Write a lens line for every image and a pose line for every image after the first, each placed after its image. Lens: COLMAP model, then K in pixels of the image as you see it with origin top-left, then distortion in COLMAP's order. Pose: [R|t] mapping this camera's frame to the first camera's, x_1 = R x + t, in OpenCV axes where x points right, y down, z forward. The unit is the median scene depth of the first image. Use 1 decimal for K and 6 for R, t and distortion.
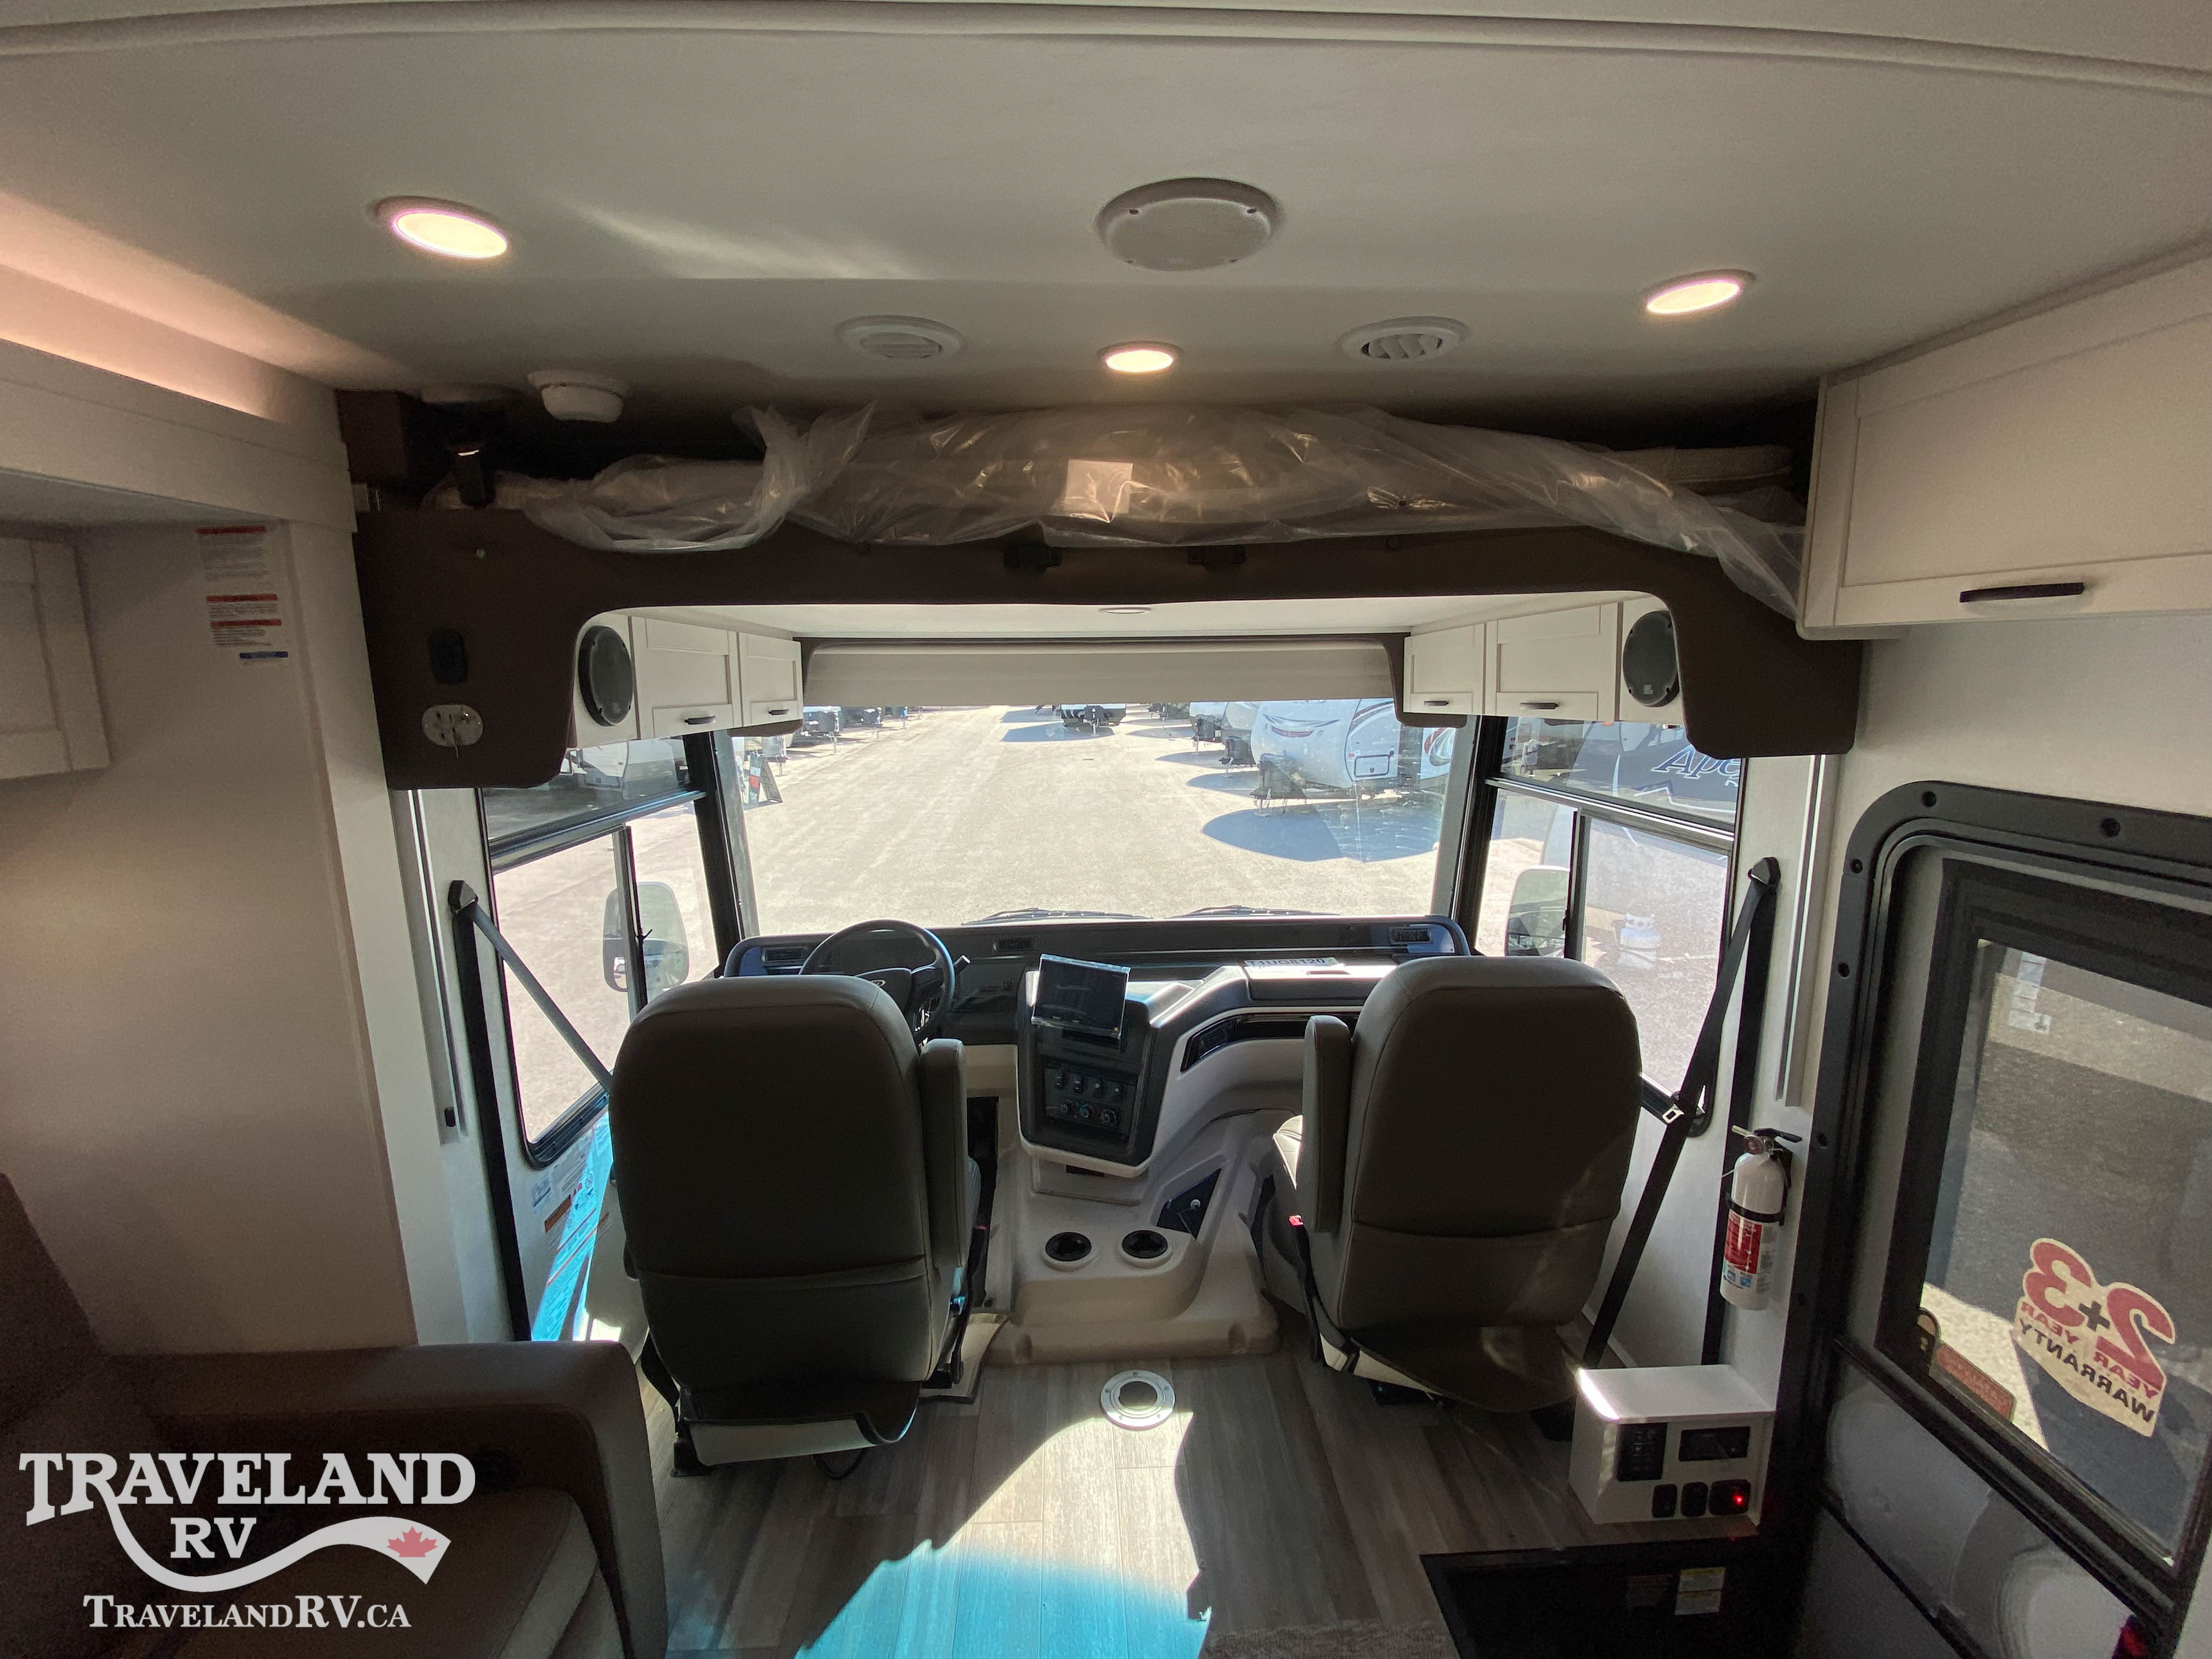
lens RADIAL K [[944.0, 0, 1117.5], [0, 944.0, 817.2], [0, 0, 1]] dist [0.008974, -0.012545]
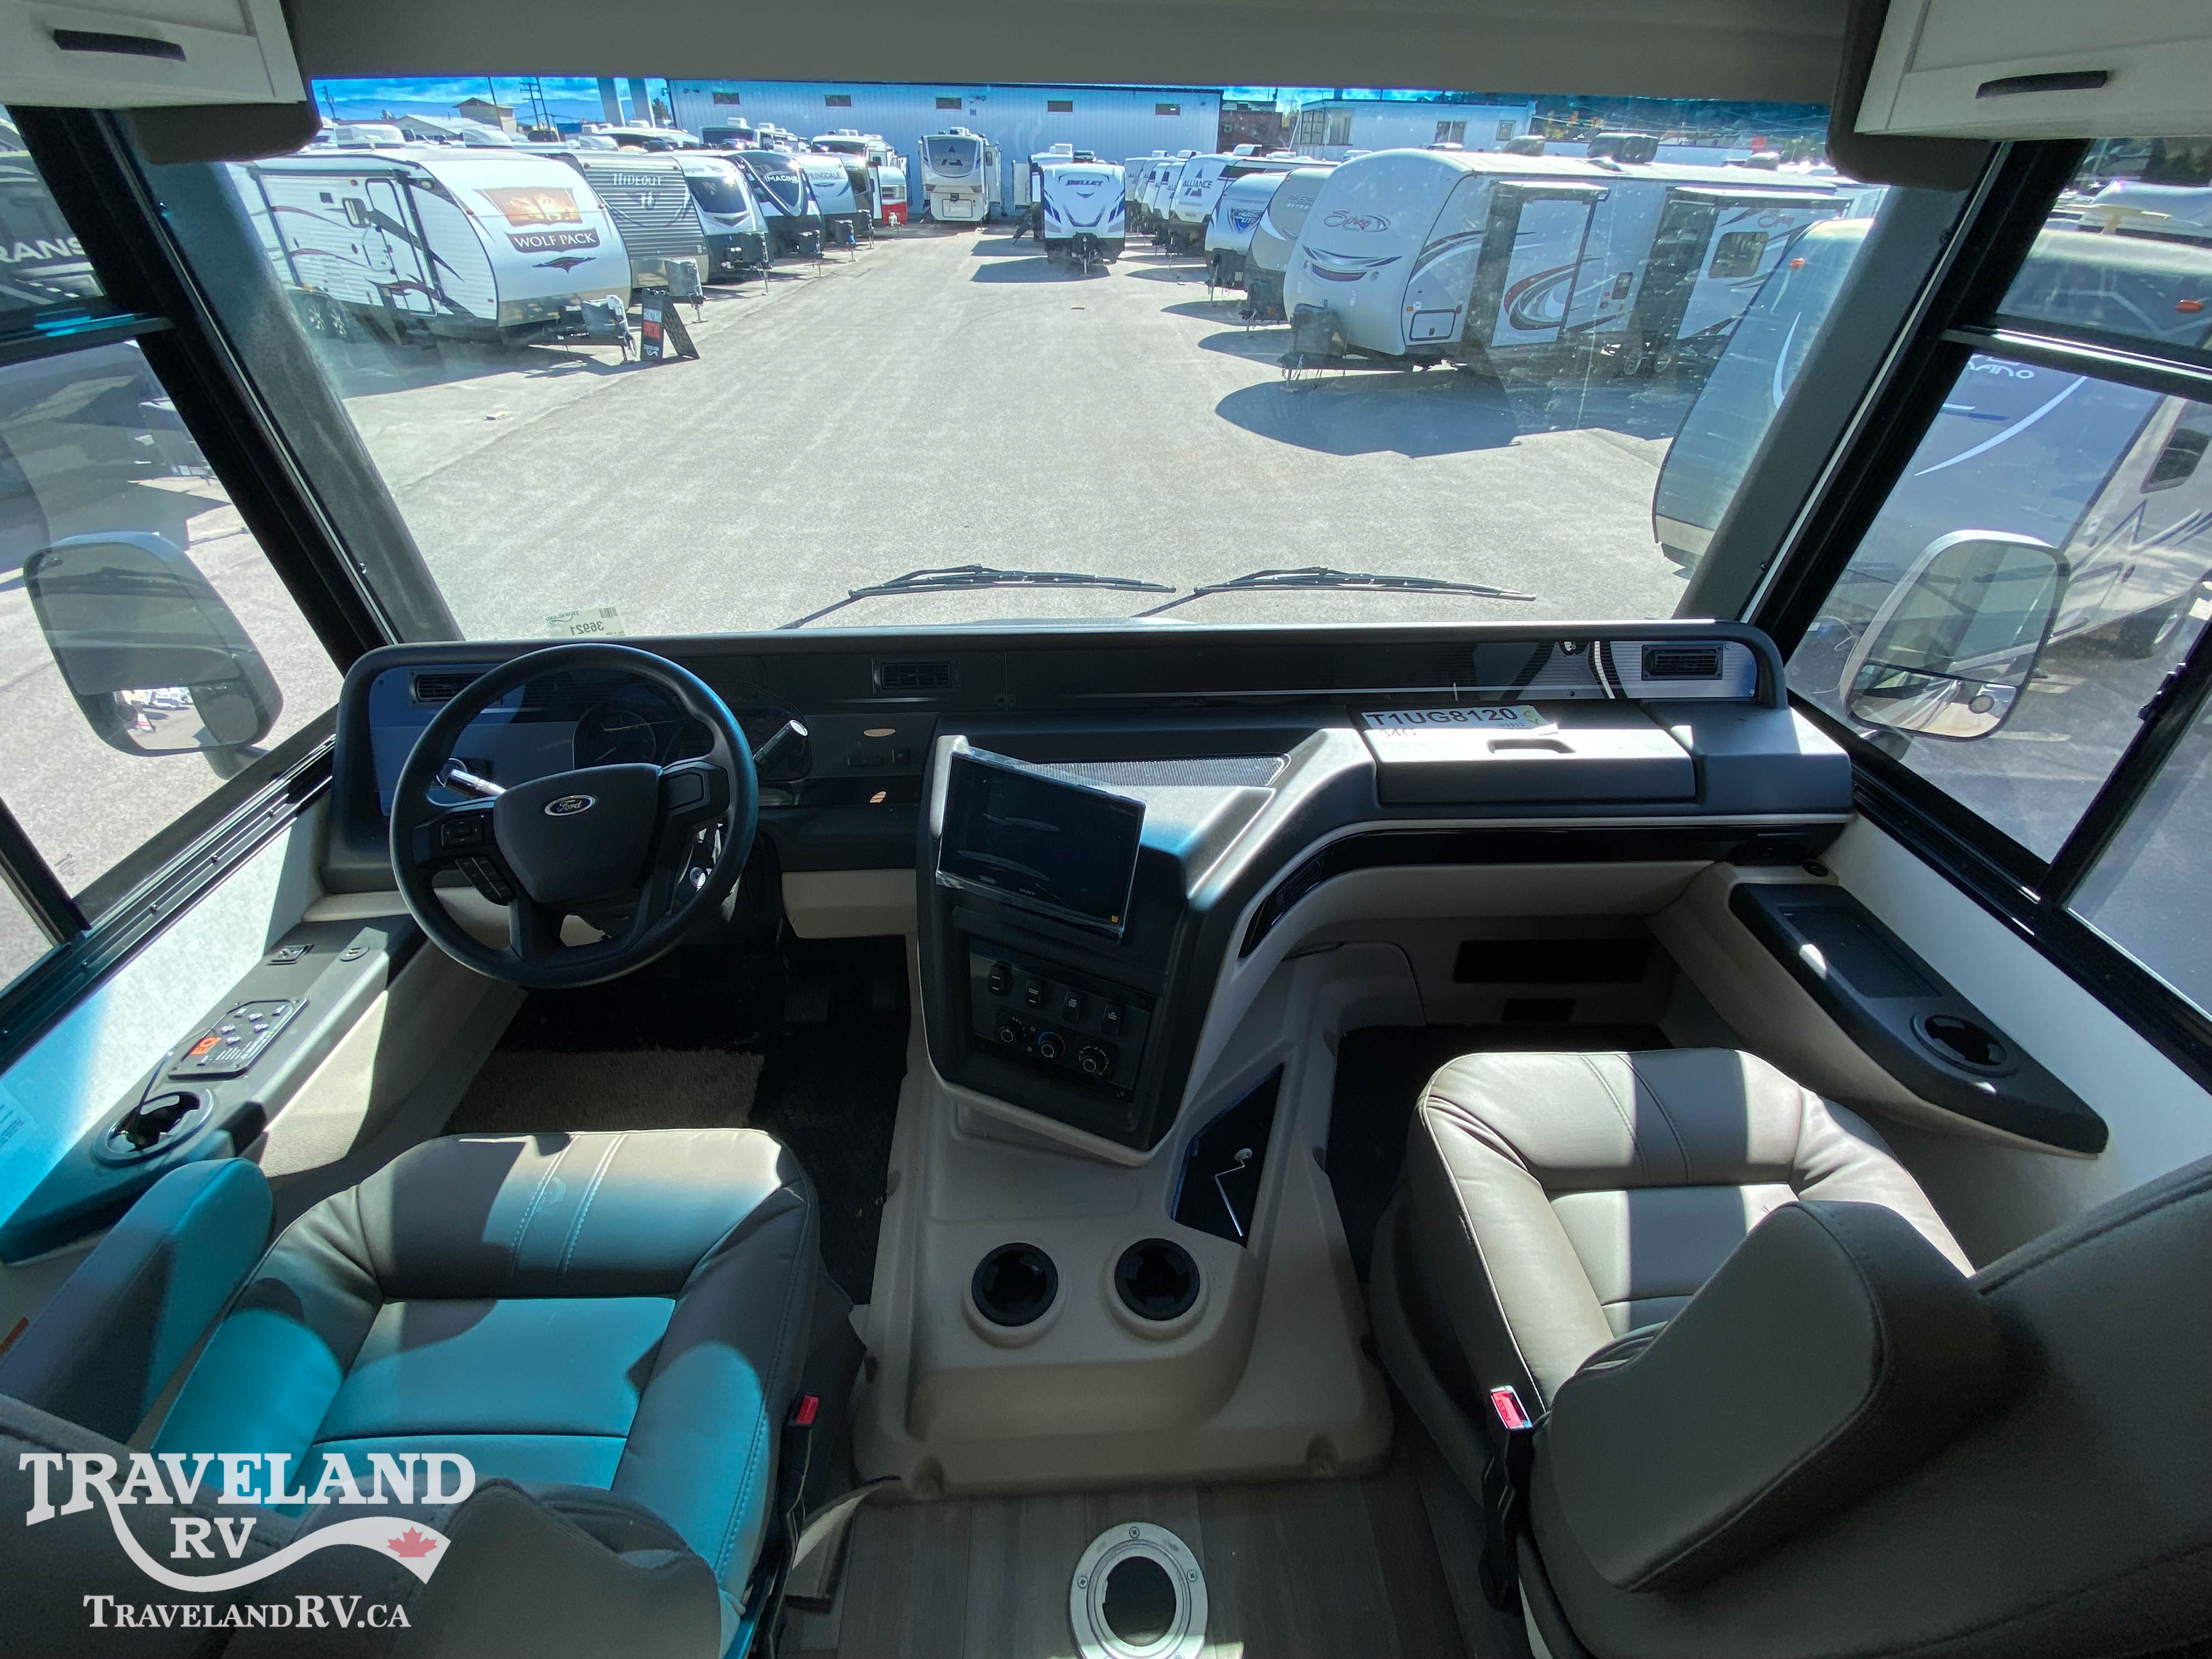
lens RADIAL K [[944.0, 0, 1104.3], [0, 944.0, 835.8], [0, 0, 1]] dist [0.008974, -0.012545]
pose [[0.999733, 0.022758, 0.004093, -0.011918], [-0.022316, 0.903268, 0.428495, -0.008221], [0.006054, -0.428472, 0.903535, 0.832277]]
